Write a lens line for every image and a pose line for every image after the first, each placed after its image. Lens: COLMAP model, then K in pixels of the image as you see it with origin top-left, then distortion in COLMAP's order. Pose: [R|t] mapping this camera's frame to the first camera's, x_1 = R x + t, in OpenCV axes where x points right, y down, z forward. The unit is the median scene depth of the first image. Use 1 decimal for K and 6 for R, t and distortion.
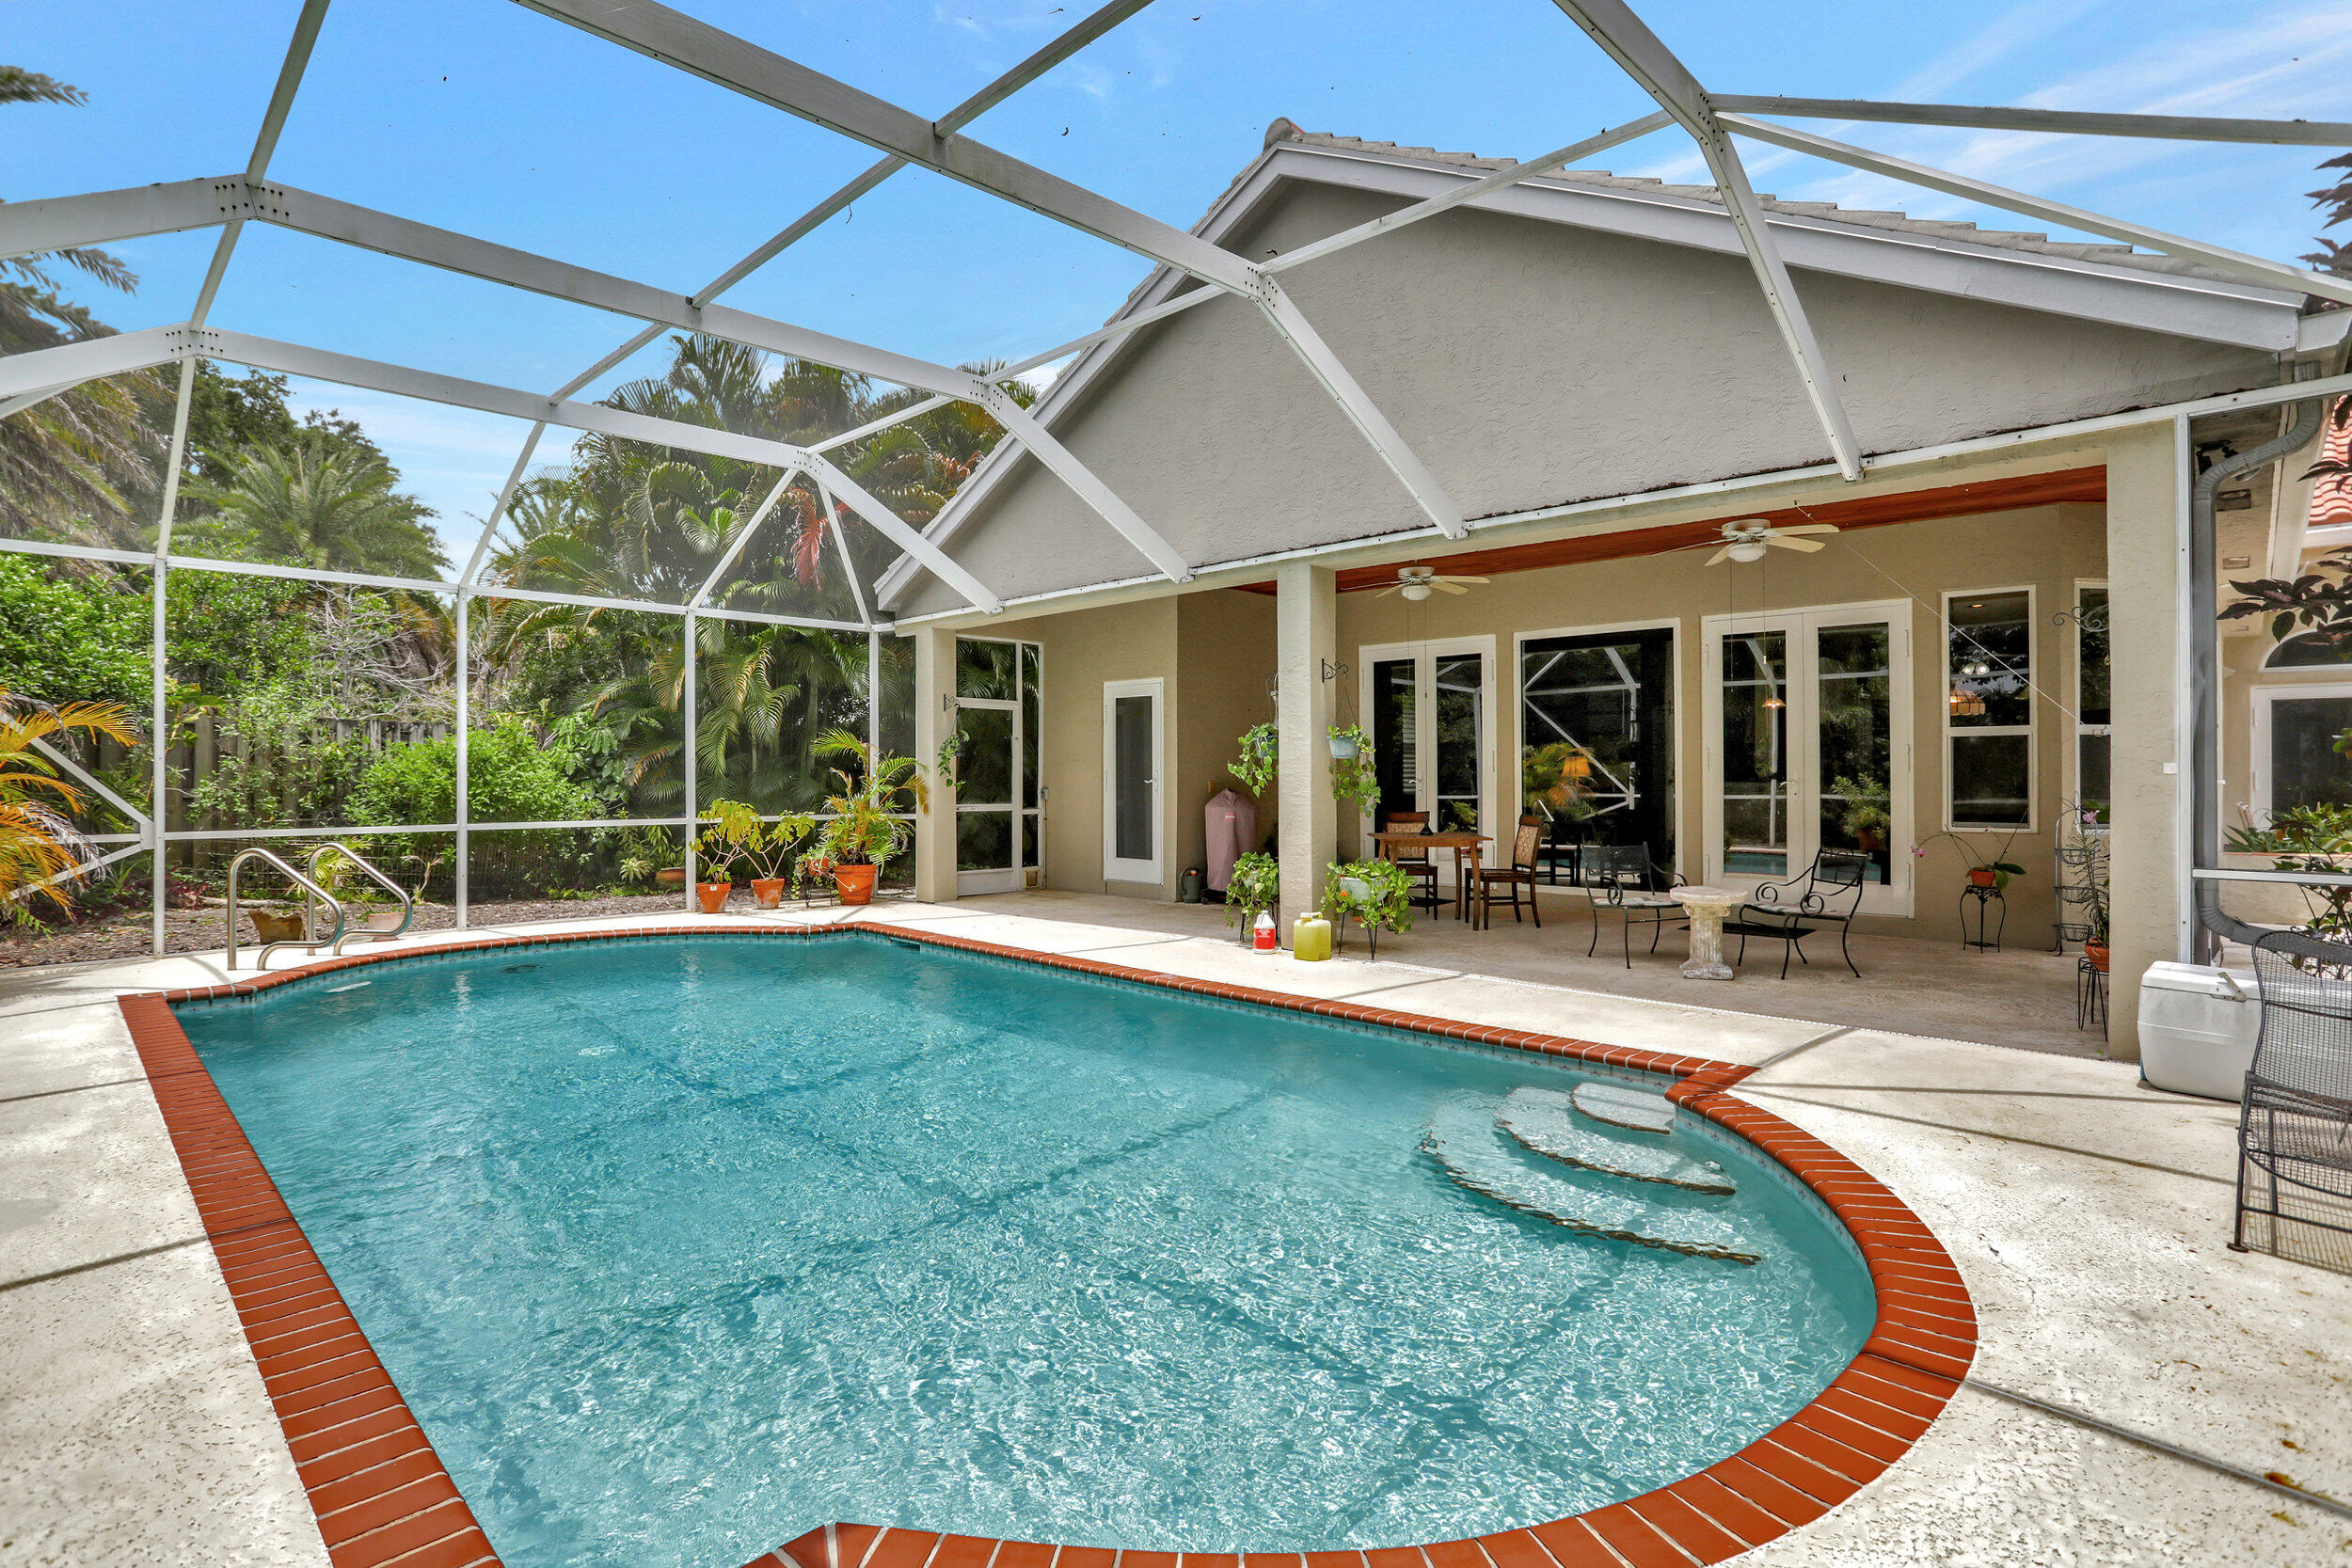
lens RADIAL K [[1156.4, 0, 1171.0], [0, 1156.4, 771.9], [0, 0, 1]] dist [-0.031319, 0.000885]
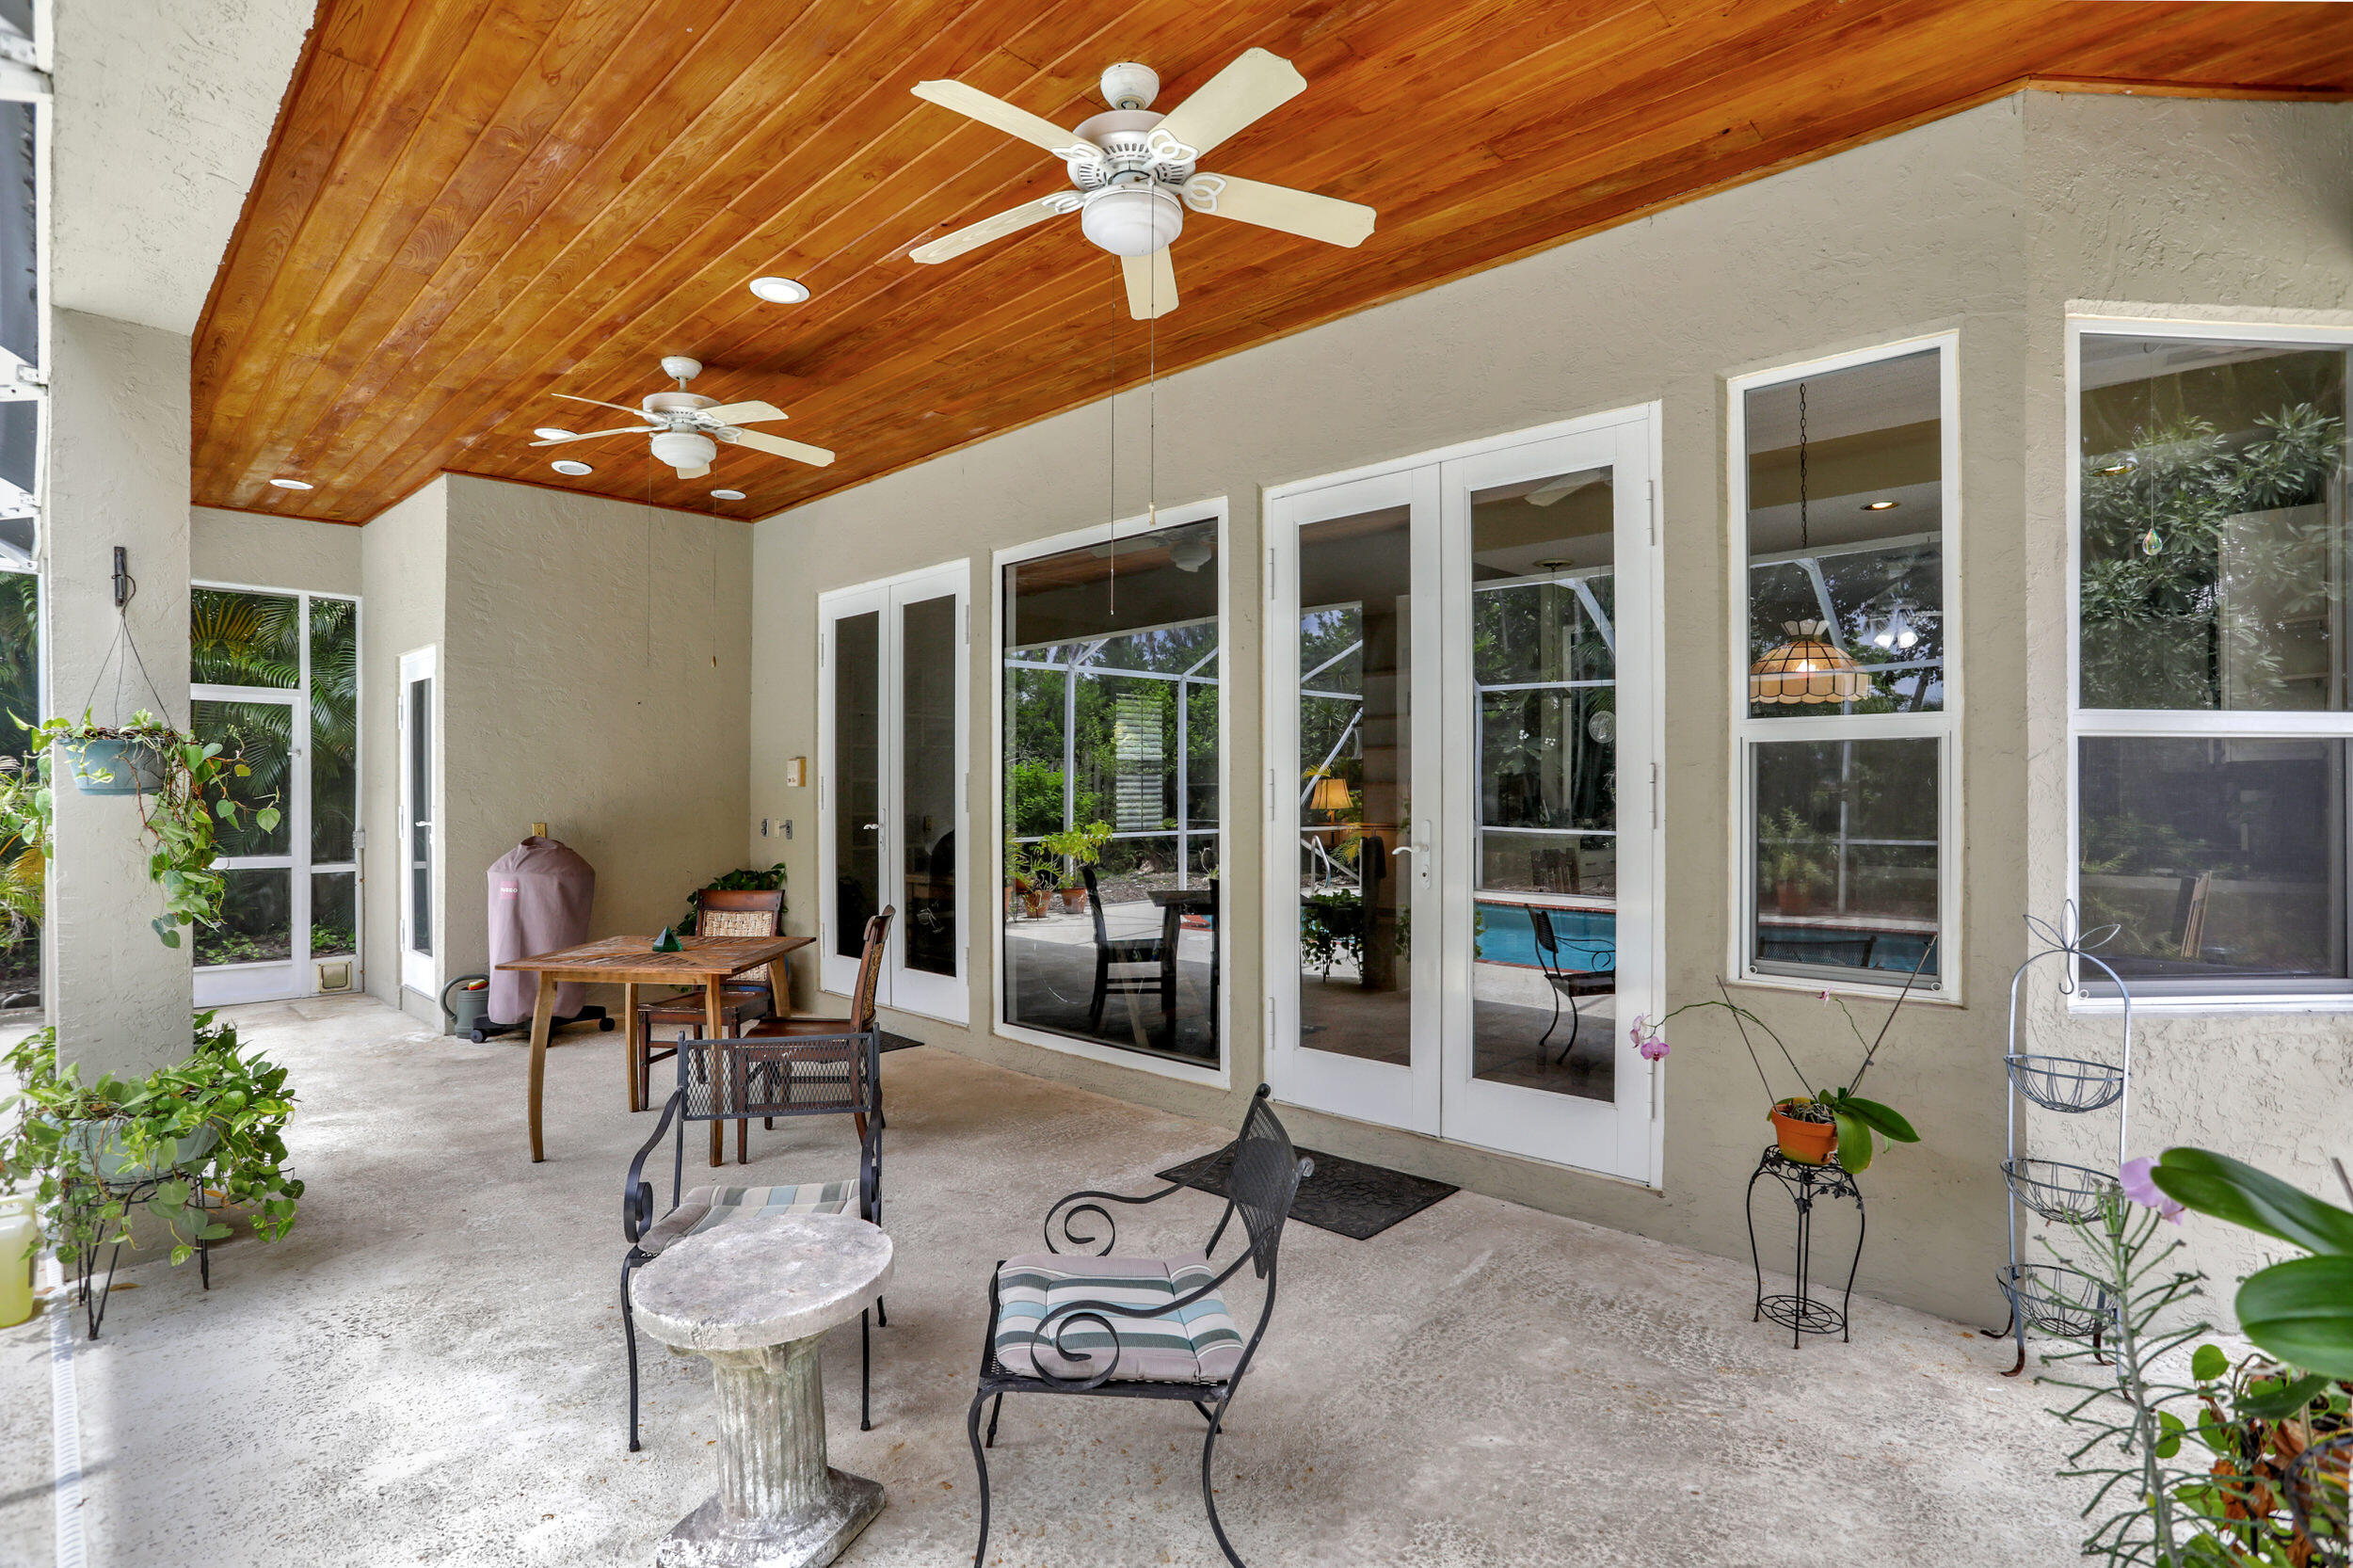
lens RADIAL K [[1121.1, 0, 1184.5], [0, 1121.1, 787.9], [0, 0, 1]] dist [-0.032451, 0.000306]
pose [[0.999990, 0.004034, -0.001867, 0.484025], [-0.004038, 0.999990, -0.001843, -0.013618], [0.001860, 0.001850, 0.999997, 0.608269]]
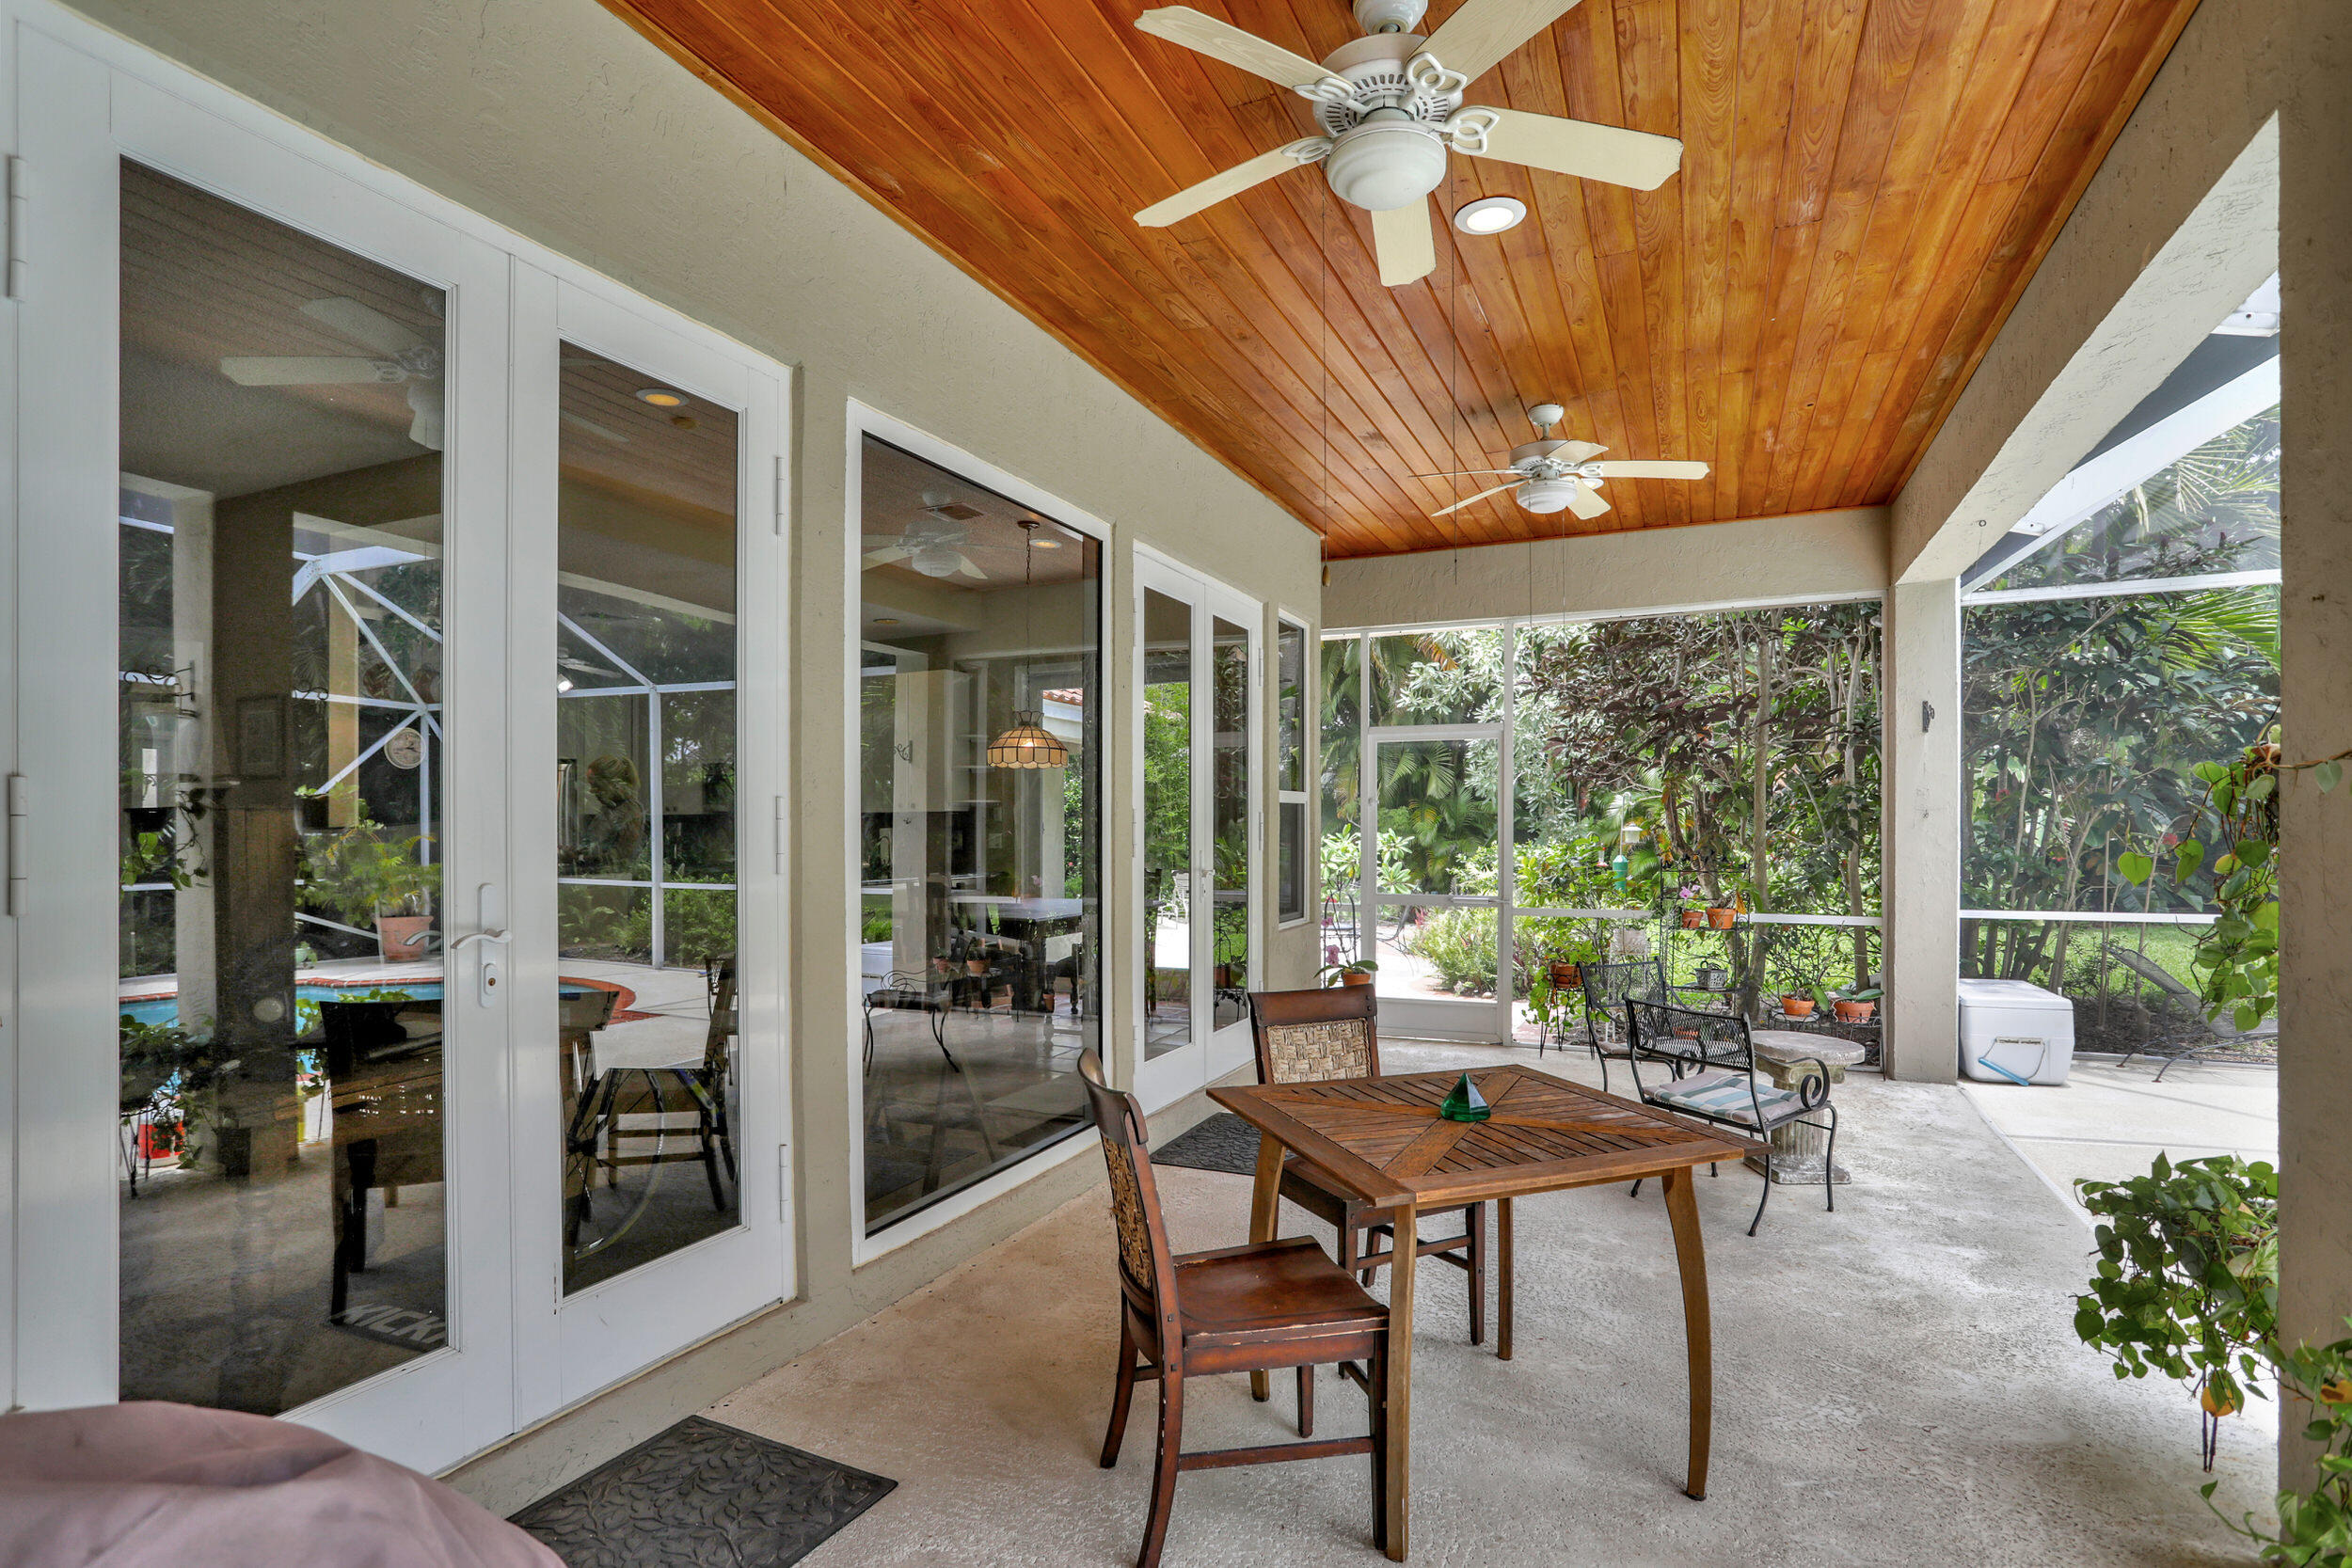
lens RADIAL K [[1131.2, 0, 1165.8], [0, 1131.2, 829.3], [0, 0, 1]] dist [-0.034964, 0.000062]
pose [[-0.311899, 0.008108, 0.950081, 0.001583], [0.008332, 0.999948, -0.005798, -0.008713], [-0.950079, 0.006107, -0.311951, 1.273837]]
